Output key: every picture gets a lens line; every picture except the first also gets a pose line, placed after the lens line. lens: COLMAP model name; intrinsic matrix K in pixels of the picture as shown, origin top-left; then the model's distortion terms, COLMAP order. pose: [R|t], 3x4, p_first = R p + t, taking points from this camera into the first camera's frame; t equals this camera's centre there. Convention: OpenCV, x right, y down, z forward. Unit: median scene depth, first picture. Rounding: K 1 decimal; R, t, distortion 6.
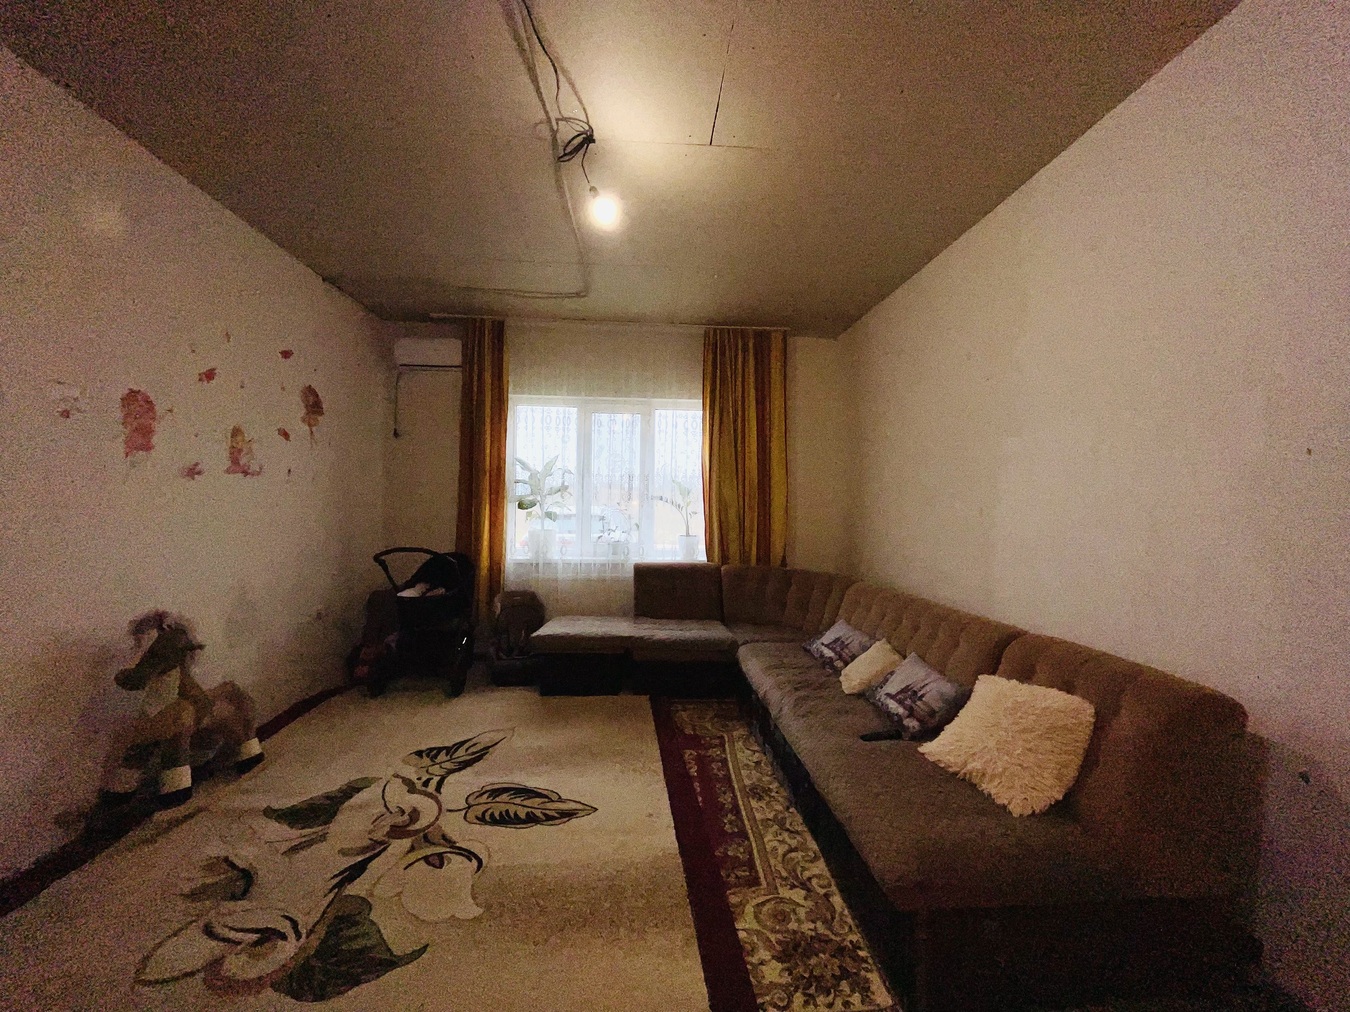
lens RADIAL K [[543.0, 0, 673.1], [0, 543.0, 503.9], [0, 0, 1]] dist [-0.004444, 0.001285]
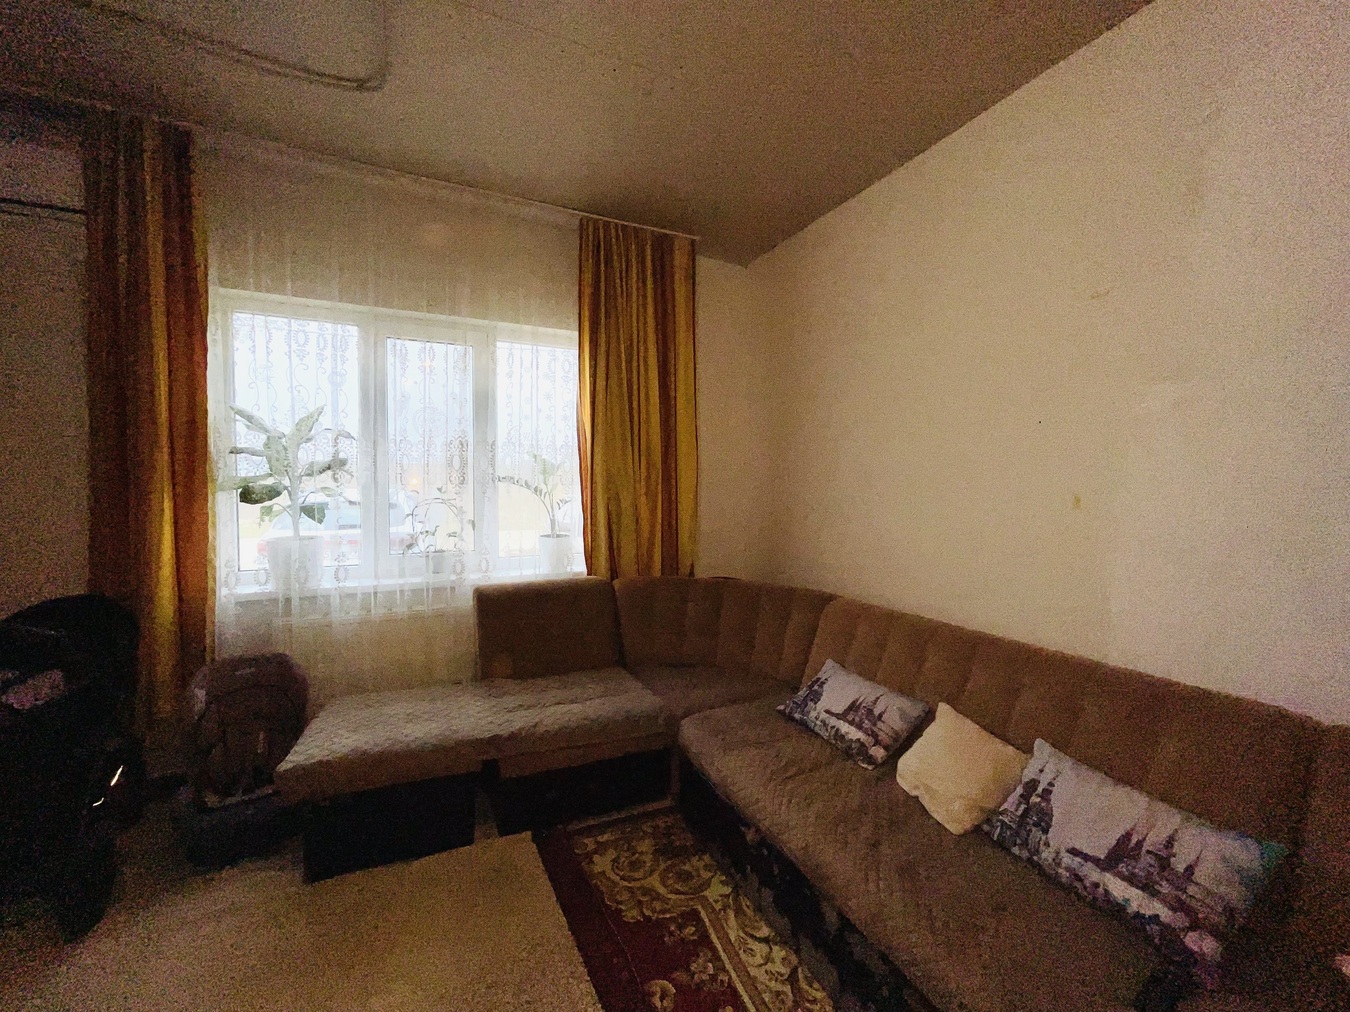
lens RADIAL K [[543.0, 0, 673.1], [0, 543.0, 503.9], [0, 0, 1]] dist [-0.004444, 0.001285]
pose [[0.930936, -0.023024, 0.364456, -0.083167], [0.007554, 0.999011, 0.043818, -0.009235], [-0.365104, -0.038039, 0.930189, 0.345049]]
